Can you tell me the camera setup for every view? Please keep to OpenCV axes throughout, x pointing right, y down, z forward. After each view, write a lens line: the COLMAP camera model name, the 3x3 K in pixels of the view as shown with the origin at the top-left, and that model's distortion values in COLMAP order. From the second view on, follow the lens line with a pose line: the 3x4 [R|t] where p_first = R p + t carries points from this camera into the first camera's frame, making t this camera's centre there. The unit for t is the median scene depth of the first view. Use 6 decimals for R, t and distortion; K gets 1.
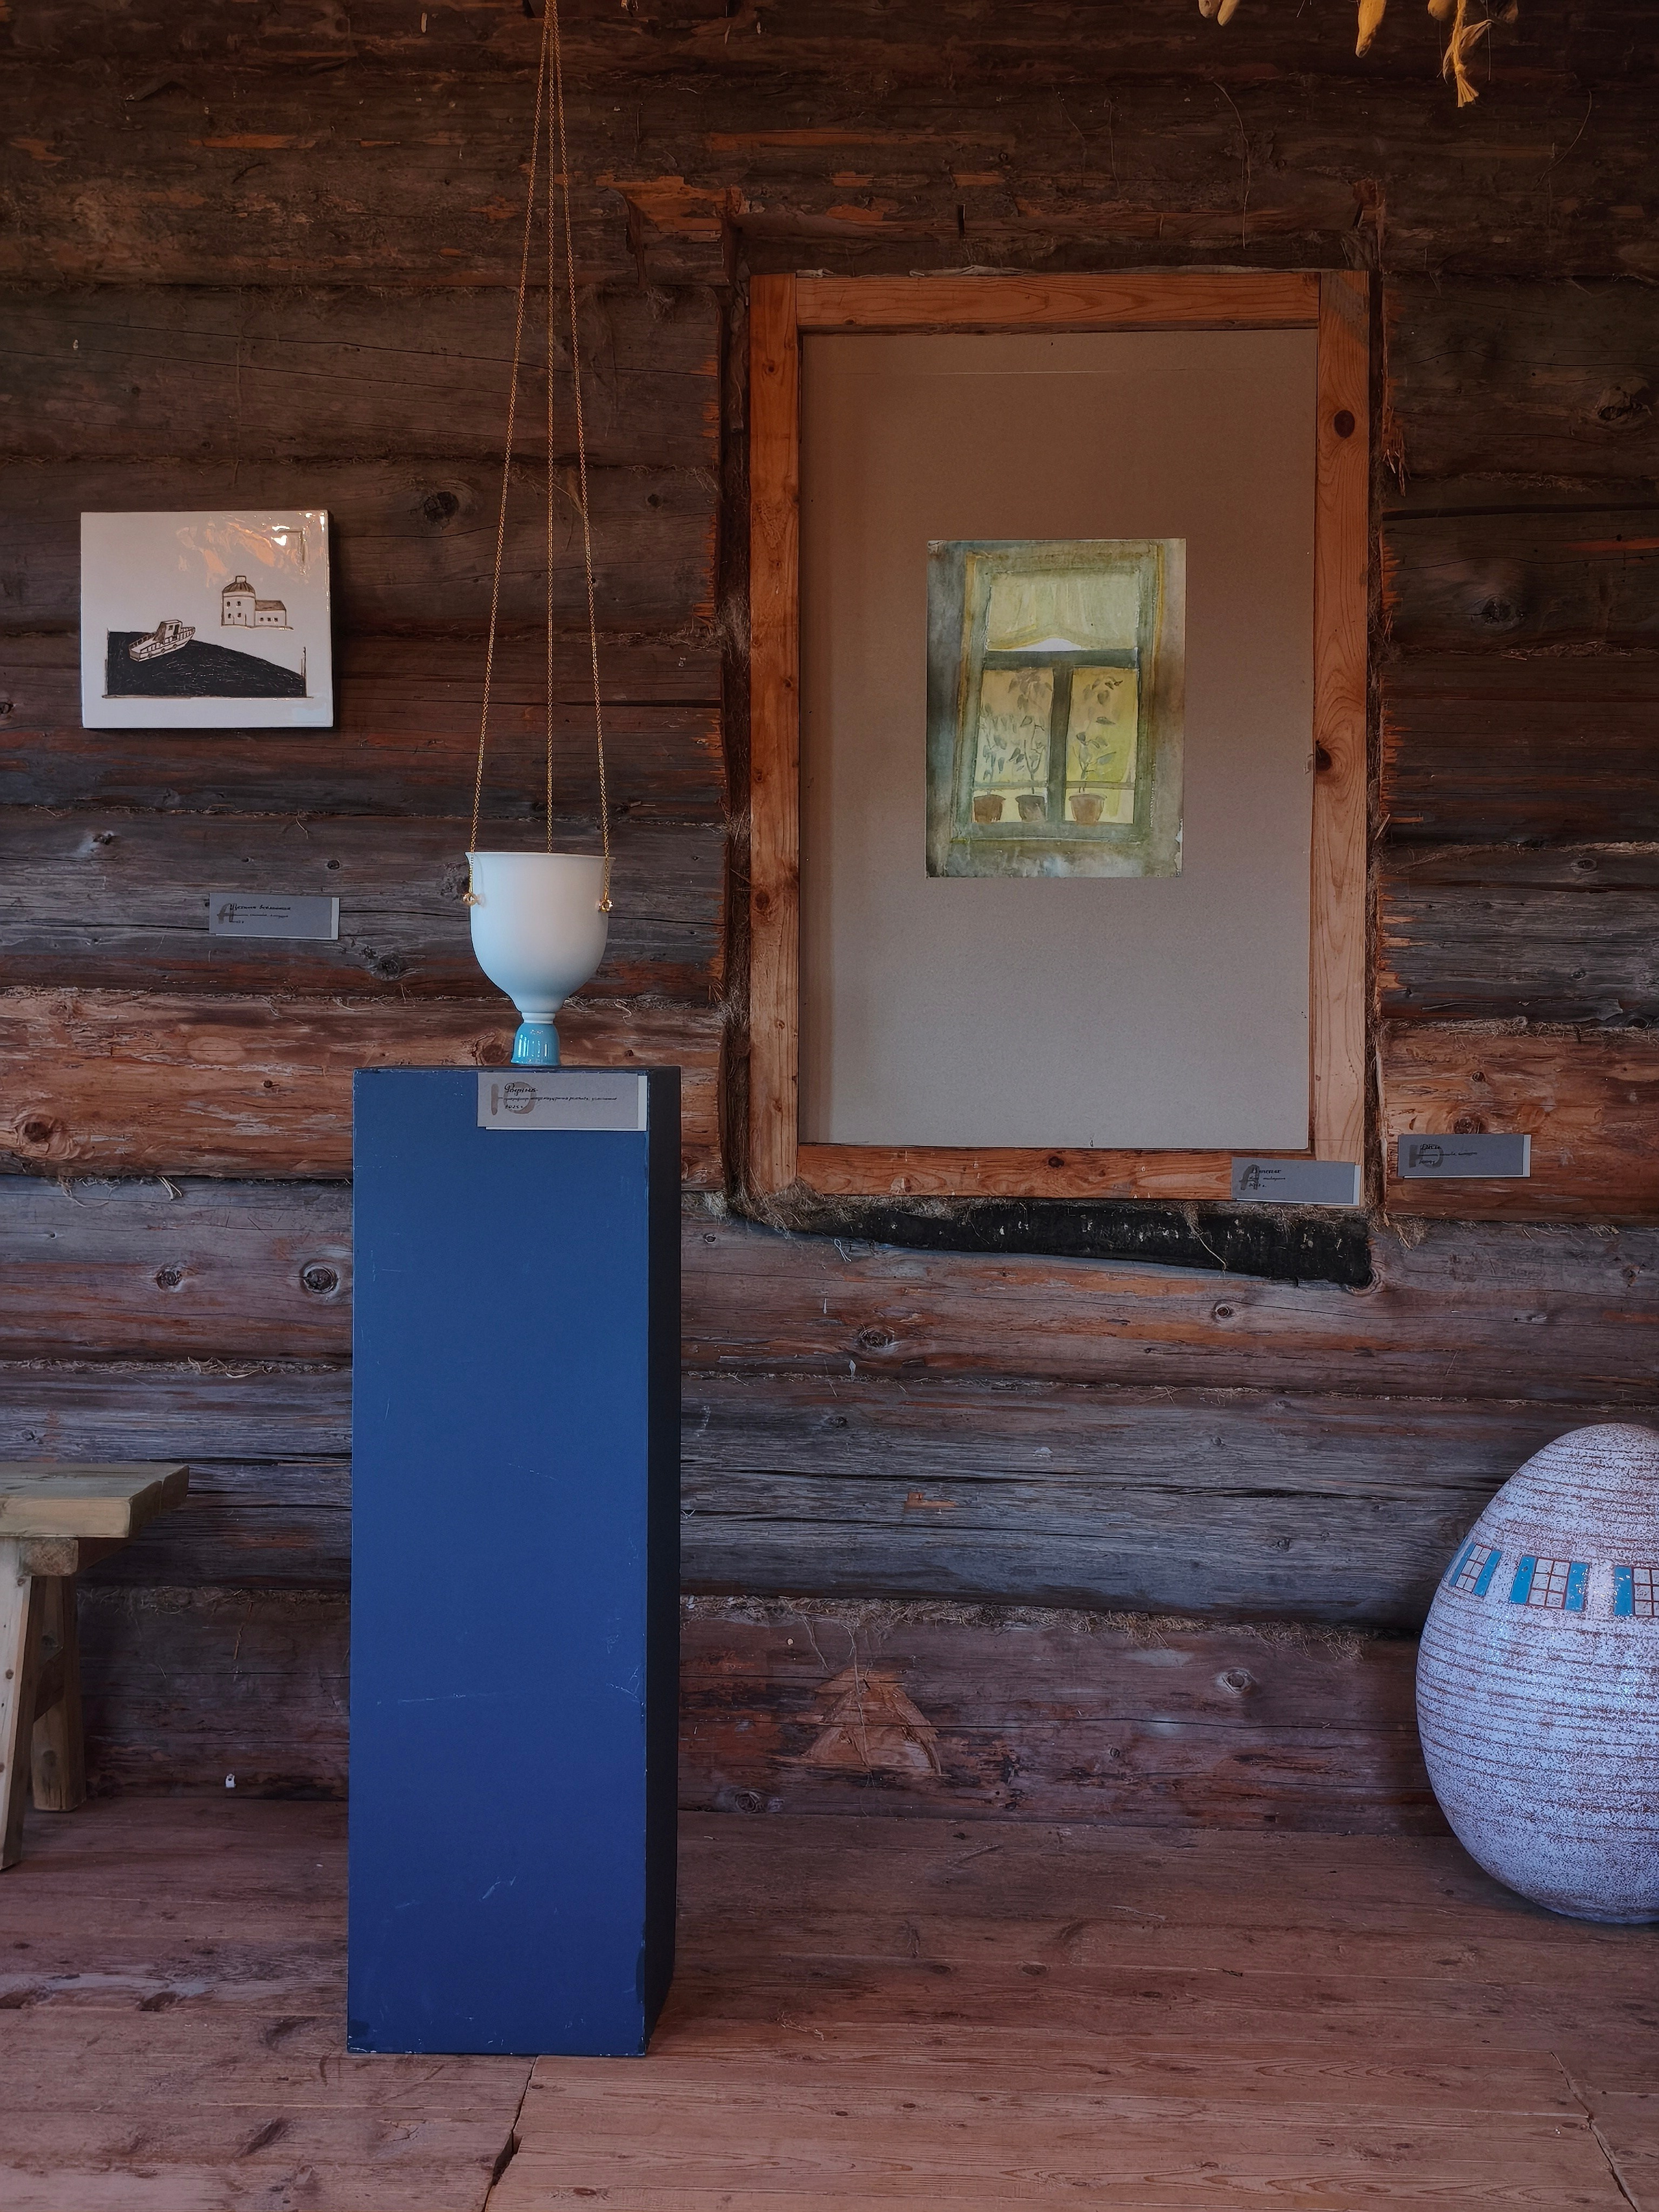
lens RADIAL K [[3420.1, 0, 834.9], [0, 3420.1, 1094.3], [0, 0, 1]] dist [0.108030, 0.000000]
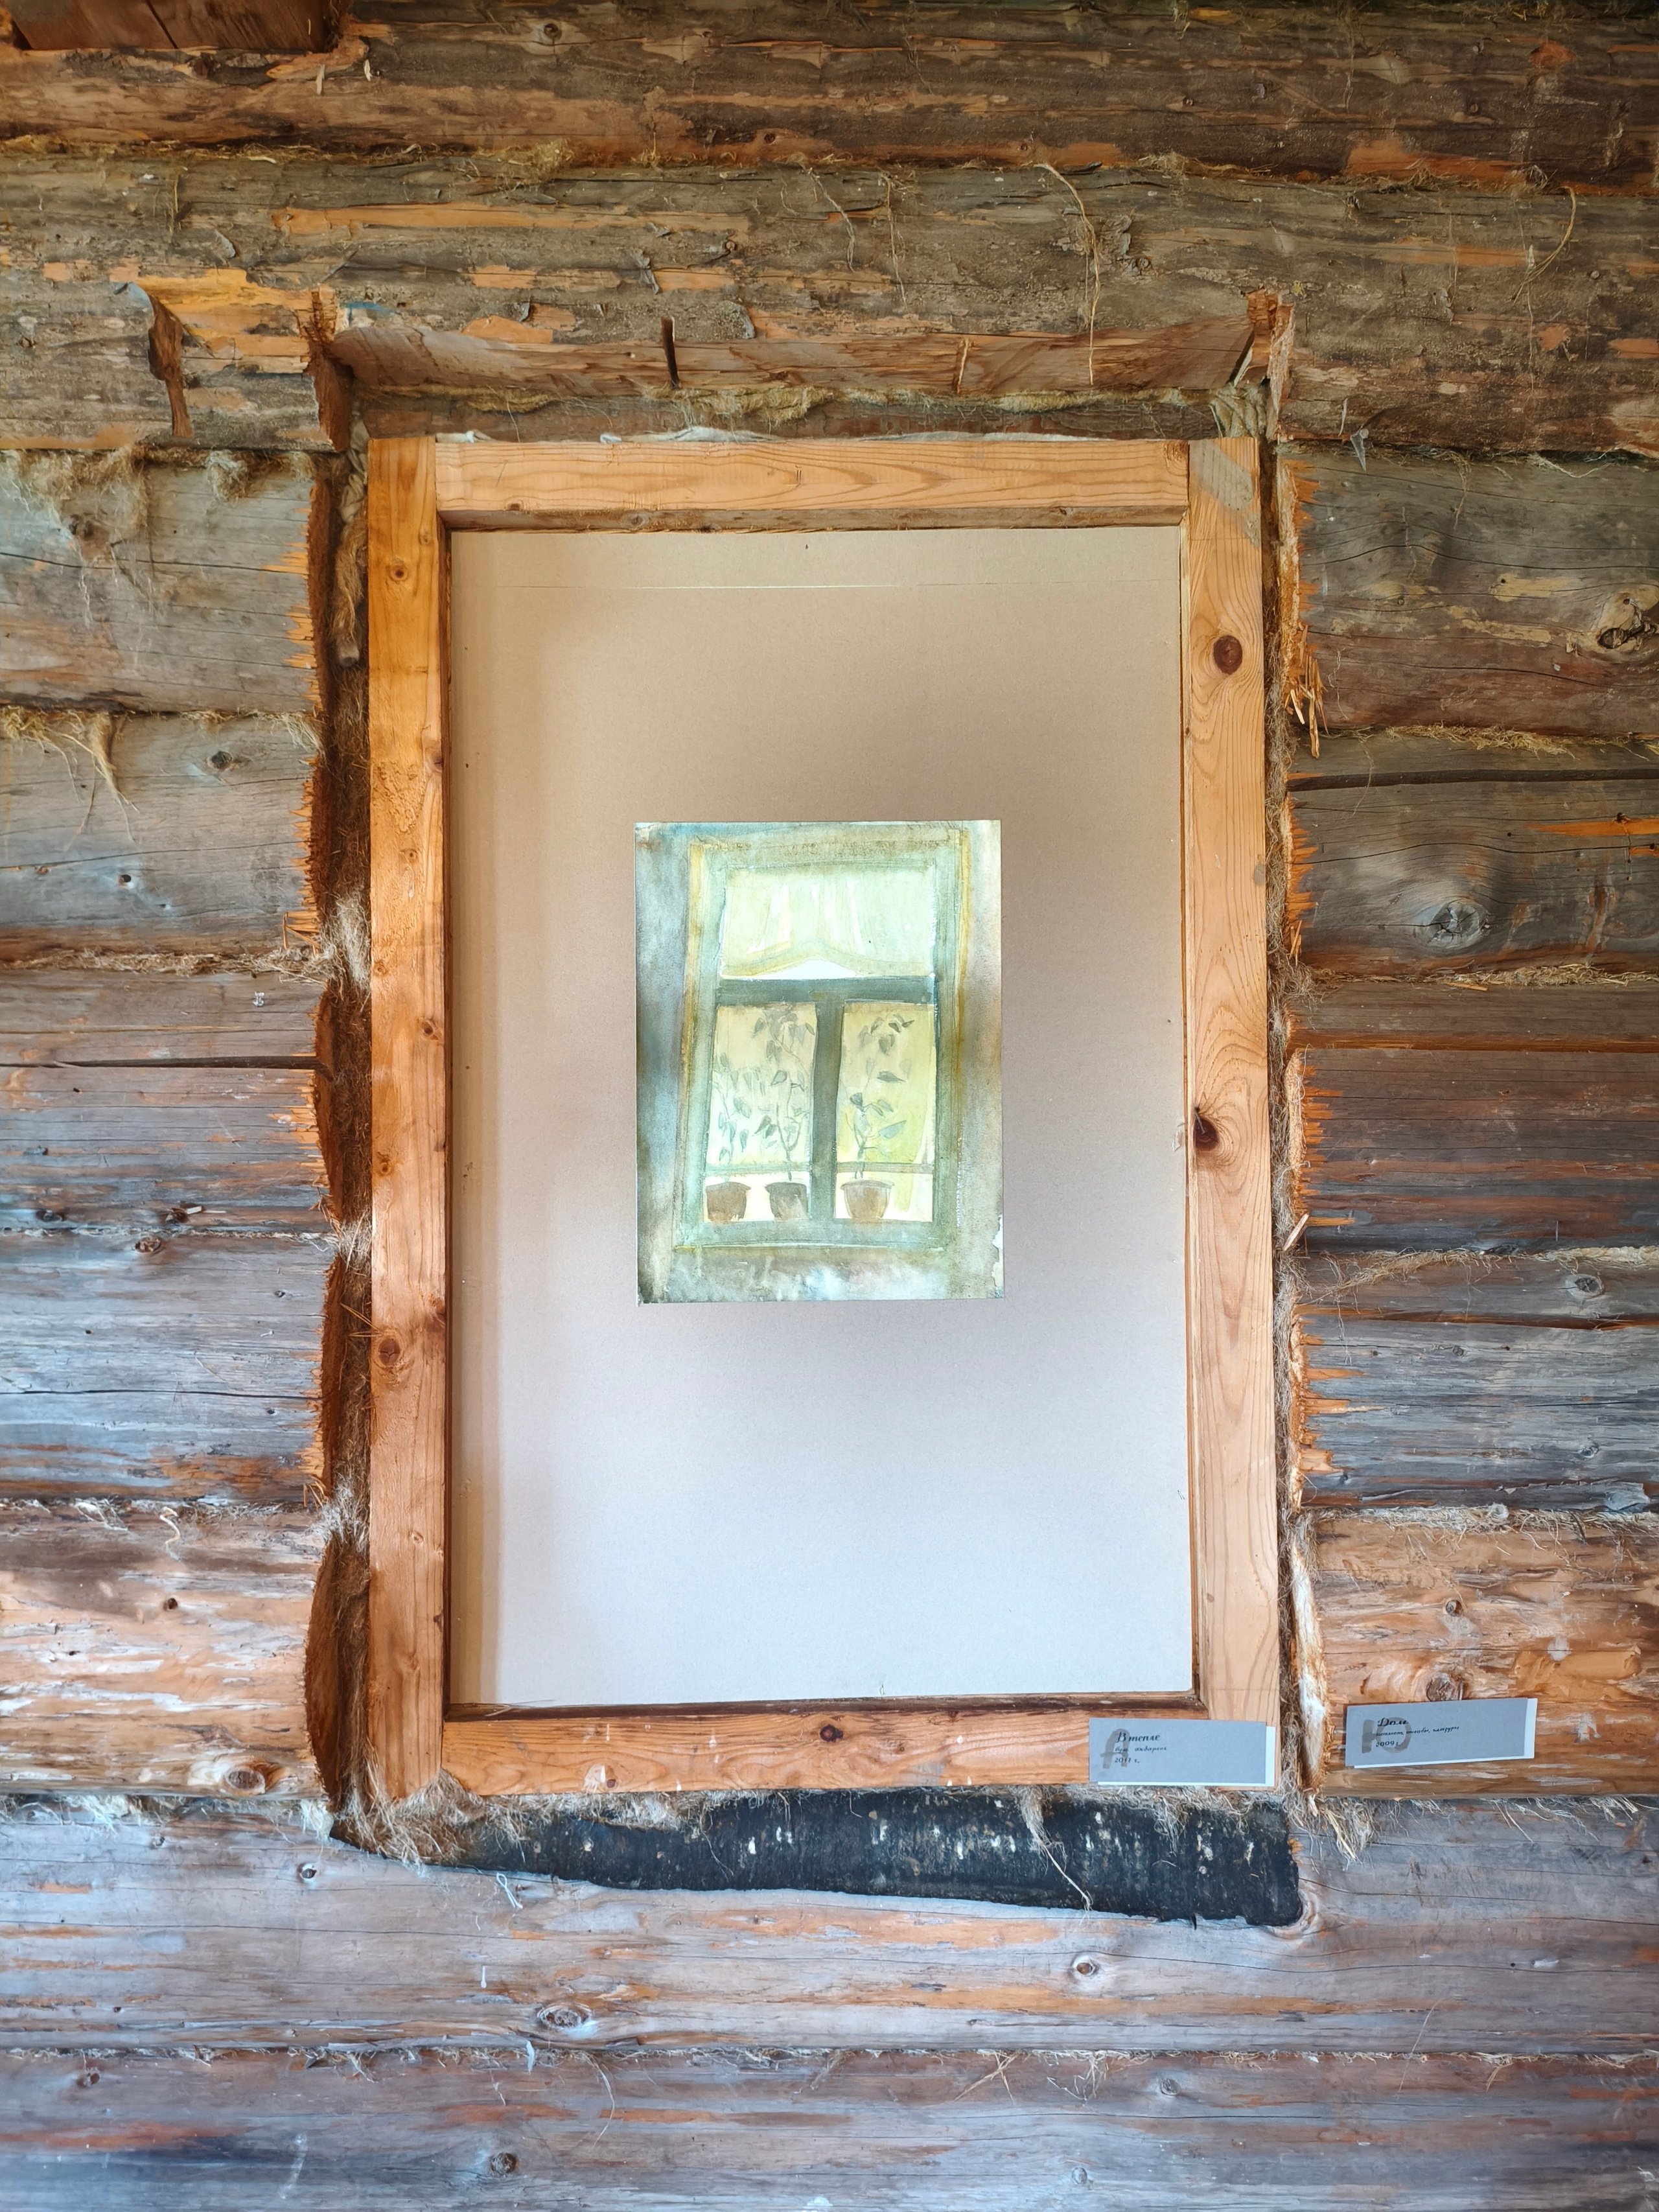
lens RADIAL K [[1673.7, 0, 816.0], [0, 1673.7, 1111.1], [0, 0, 1]] dist [0.010522, -0.010019]
pose [[0.997454, -0.011323, 0.070406, 0.040015], [0.013721, 0.999339, -0.033670, -0.092178], [-0.069979, 0.034550, 0.996950, 0.670542]]
